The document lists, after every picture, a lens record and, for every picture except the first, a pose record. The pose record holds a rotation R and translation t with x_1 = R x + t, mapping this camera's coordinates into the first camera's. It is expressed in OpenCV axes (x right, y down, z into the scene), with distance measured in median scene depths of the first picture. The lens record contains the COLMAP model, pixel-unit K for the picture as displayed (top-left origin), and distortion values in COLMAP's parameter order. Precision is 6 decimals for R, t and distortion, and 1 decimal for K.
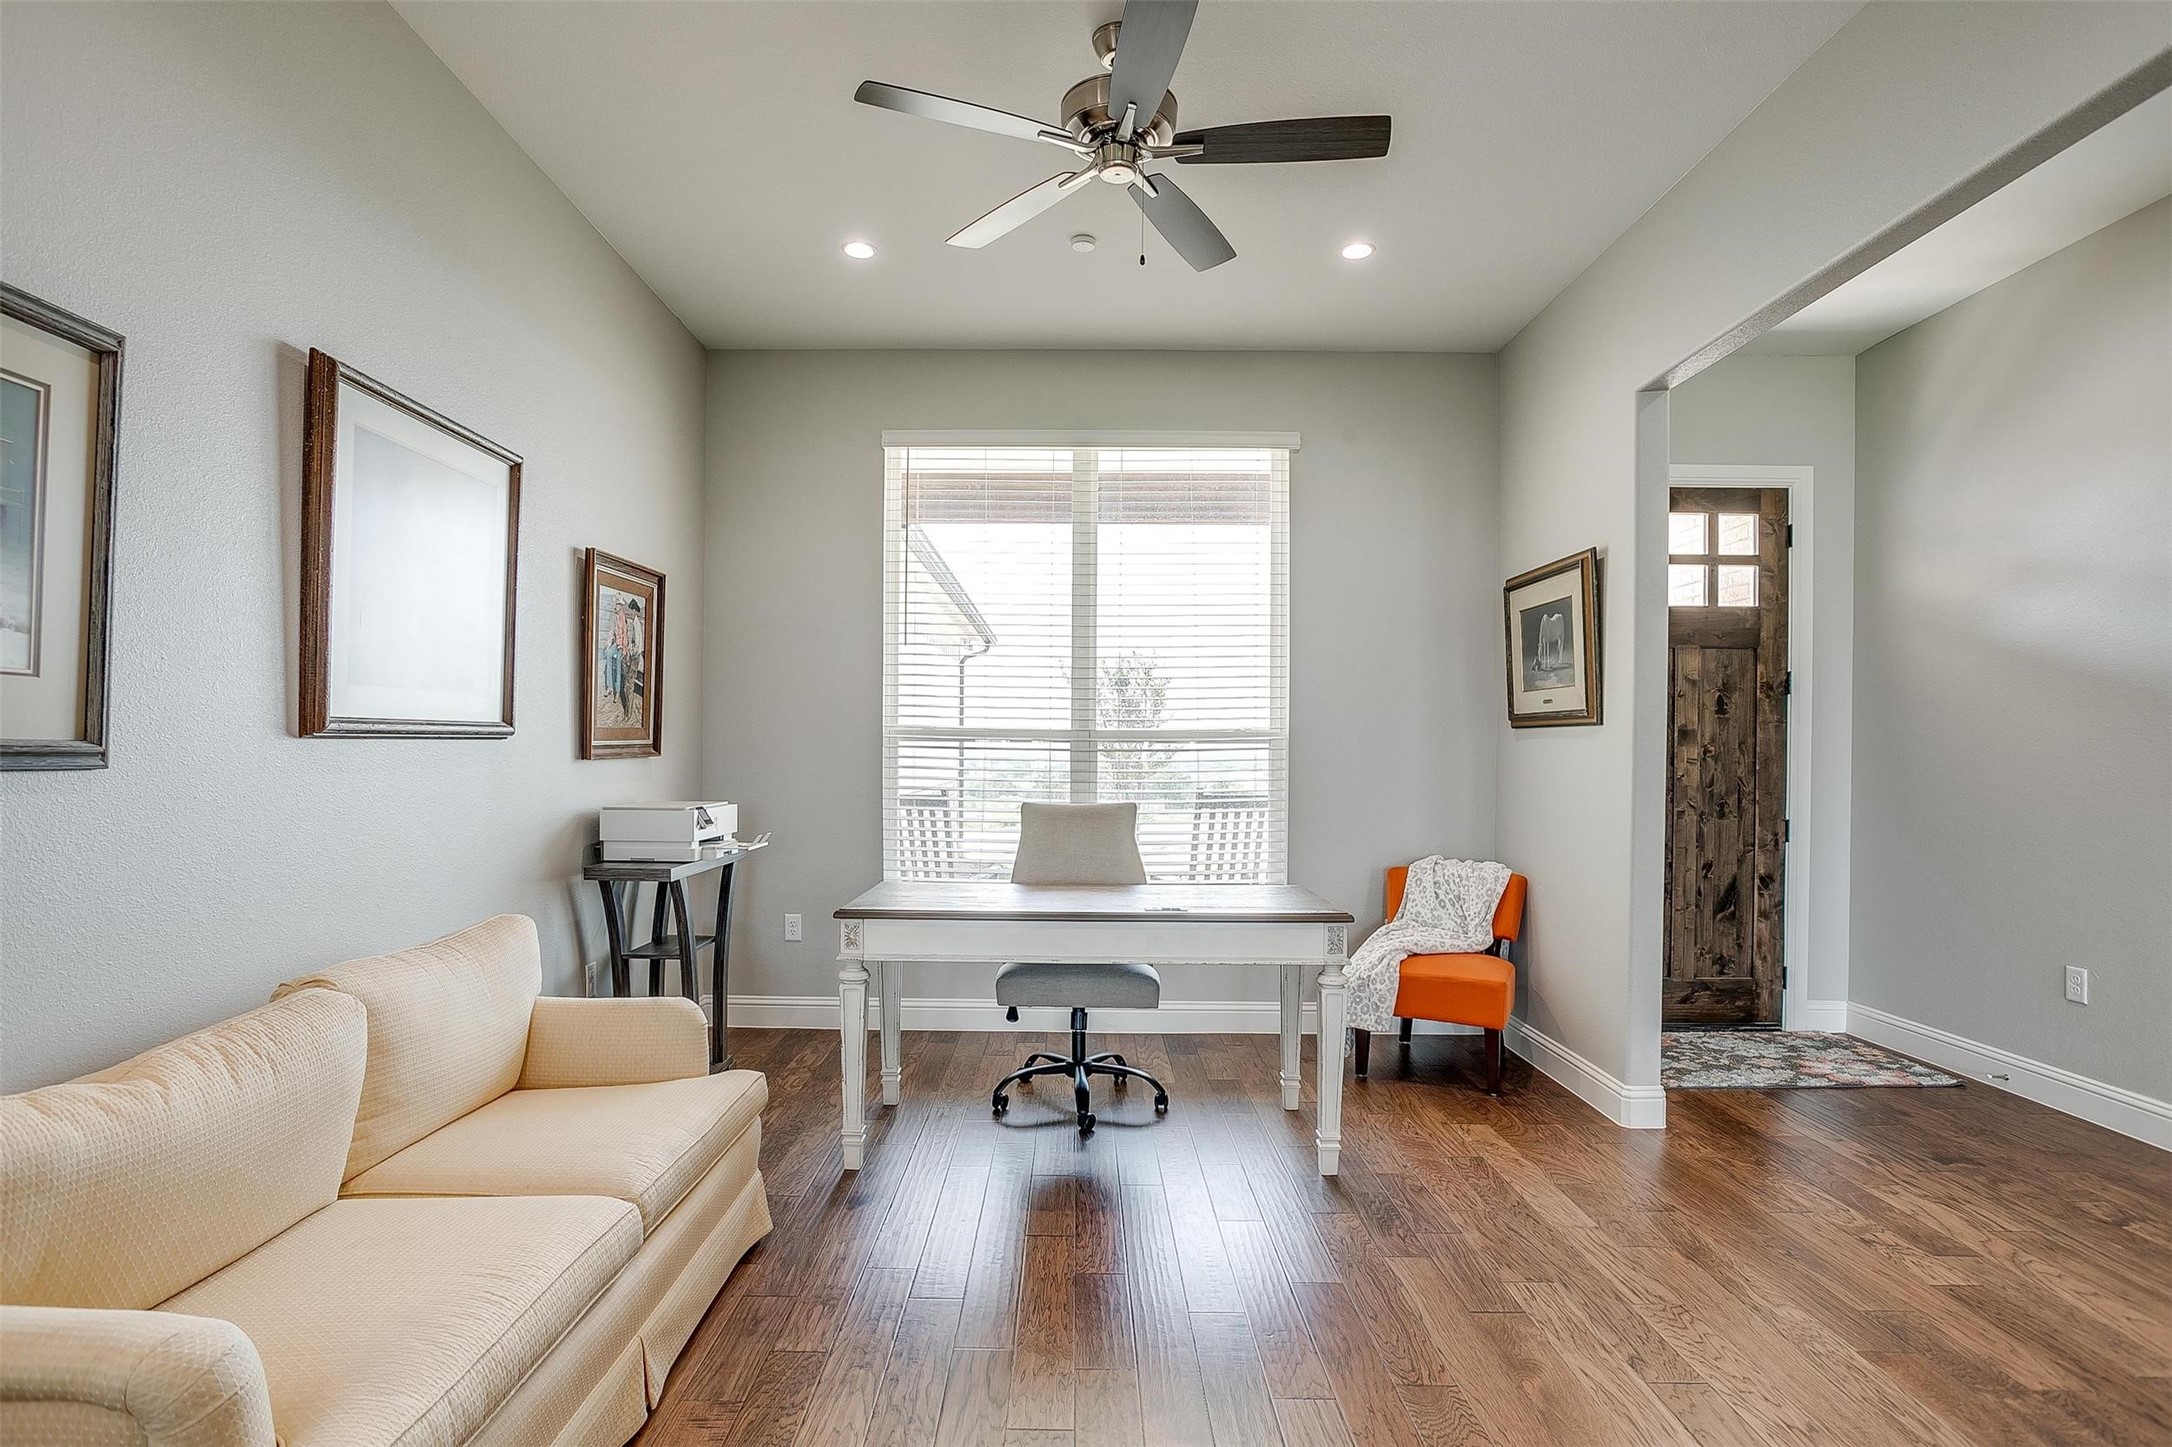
lens RADIAL K [[1086.8, 0, 1086.0], [0, 1086.8, 723.5], [0, 0, 1]] dist [0.001392, 0.000346]
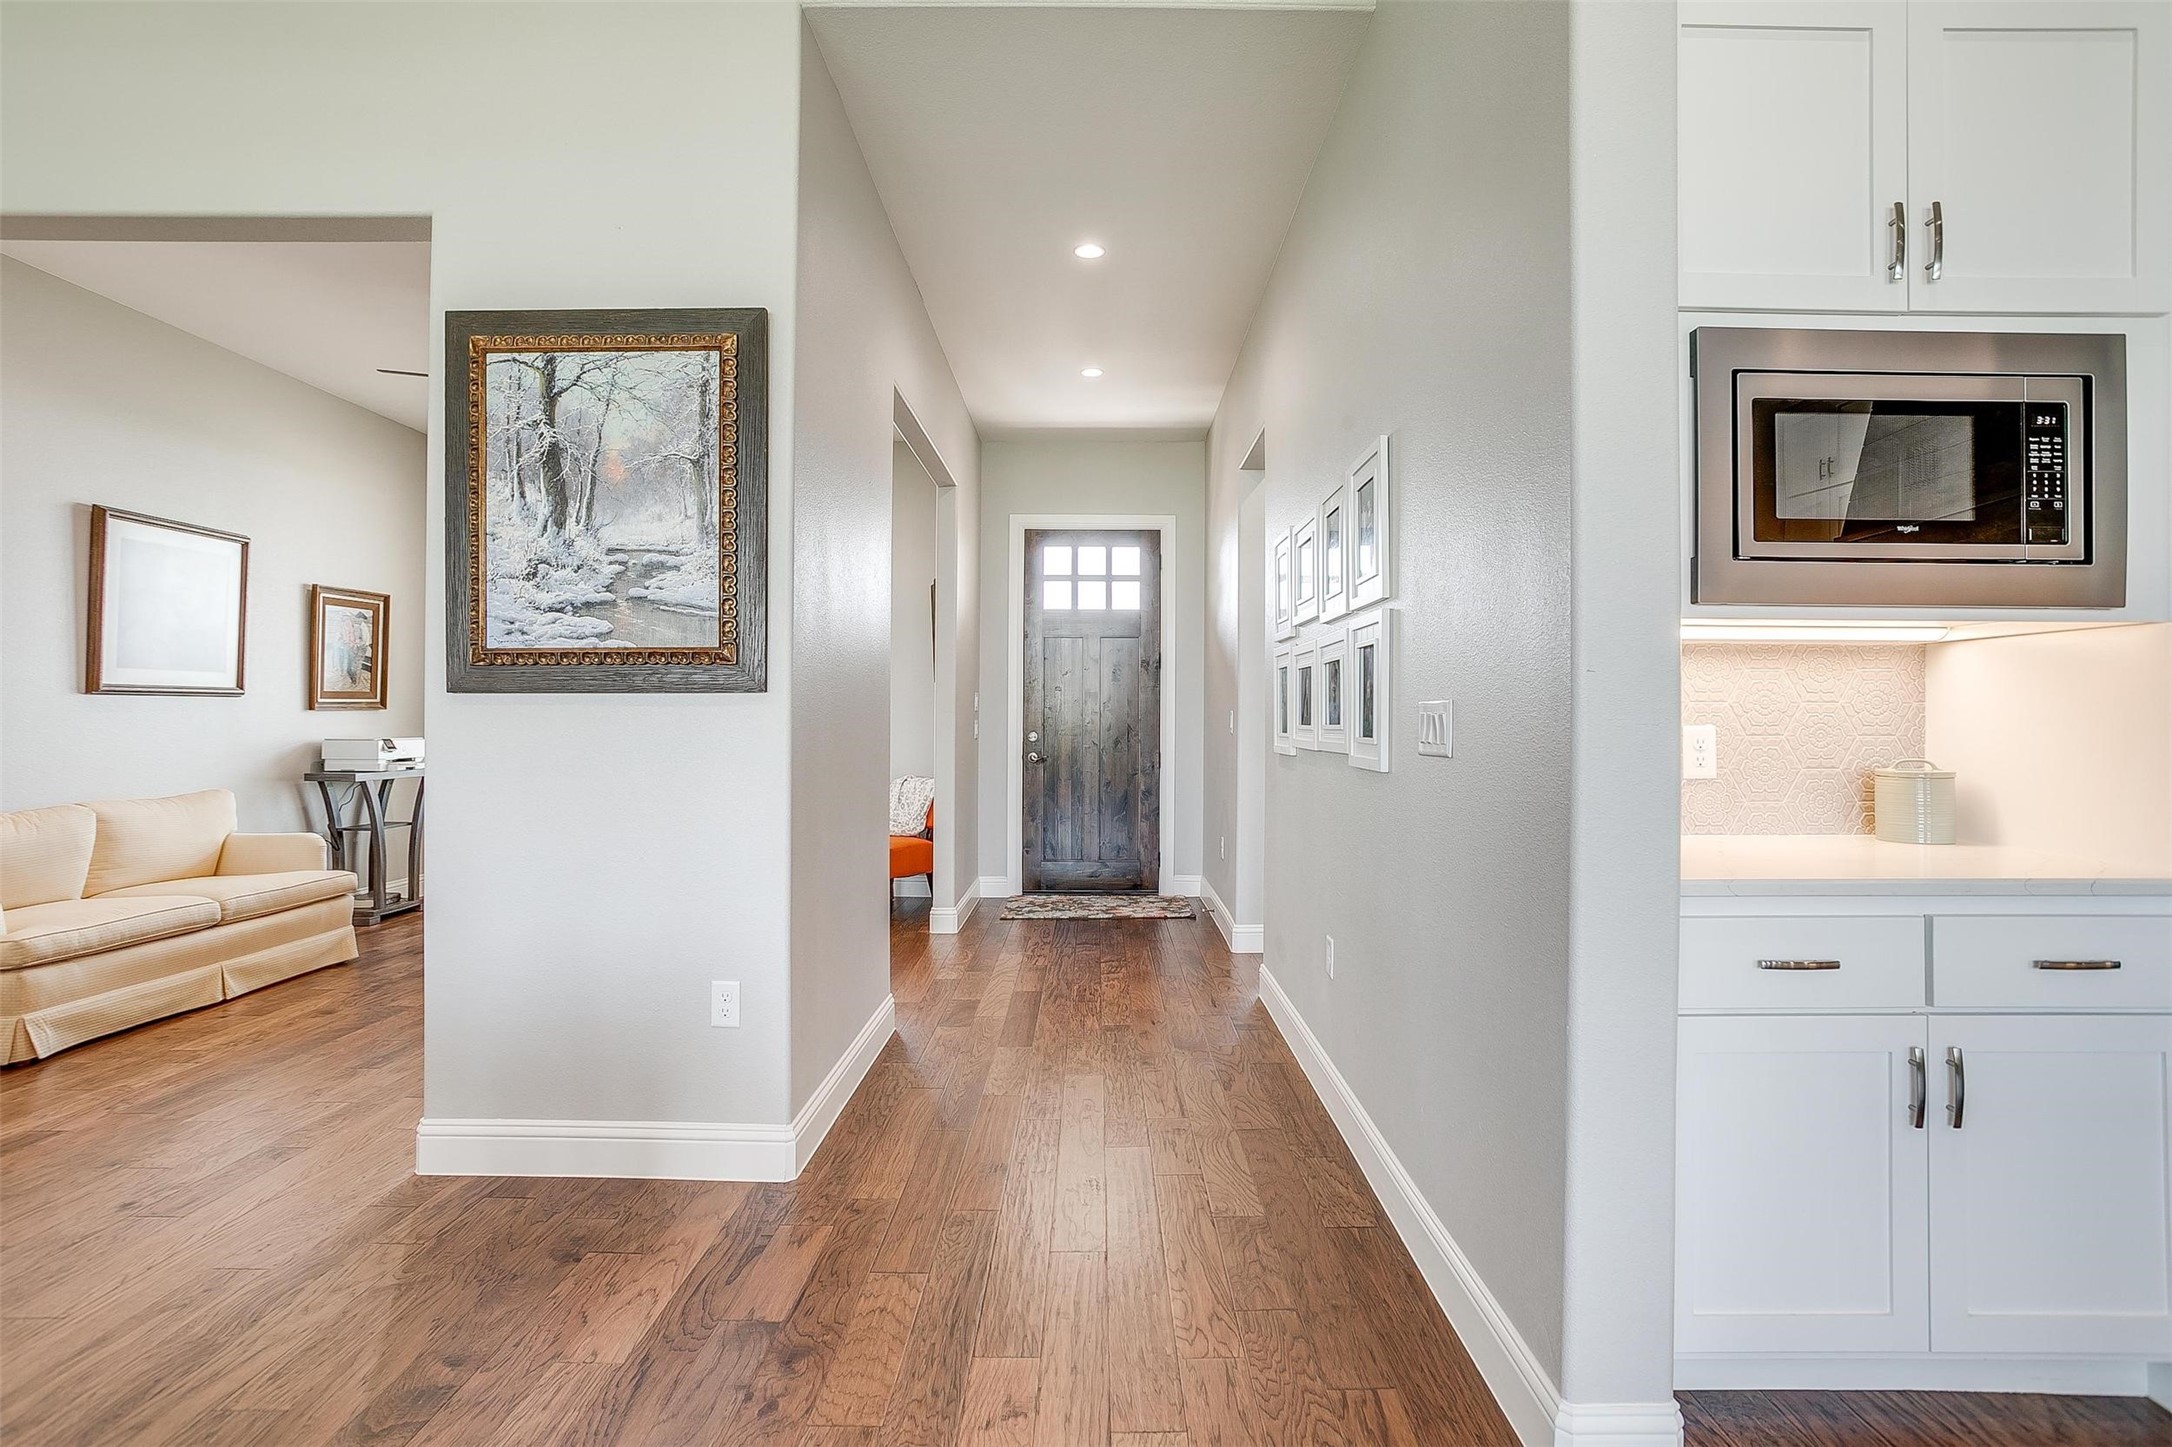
lens RADIAL K [[1067.3, 0, 1084.7], [0, 1067.3, 695.1], [0, 0, 1]] dist [-0.001224, -0.000069]
pose [[0.999706, -0.002065, -0.024169, 0.719002], [0.002083, 0.999998, 0.000723, 0.010290], [0.024167, -0.000773, 0.999708, -0.572377]]
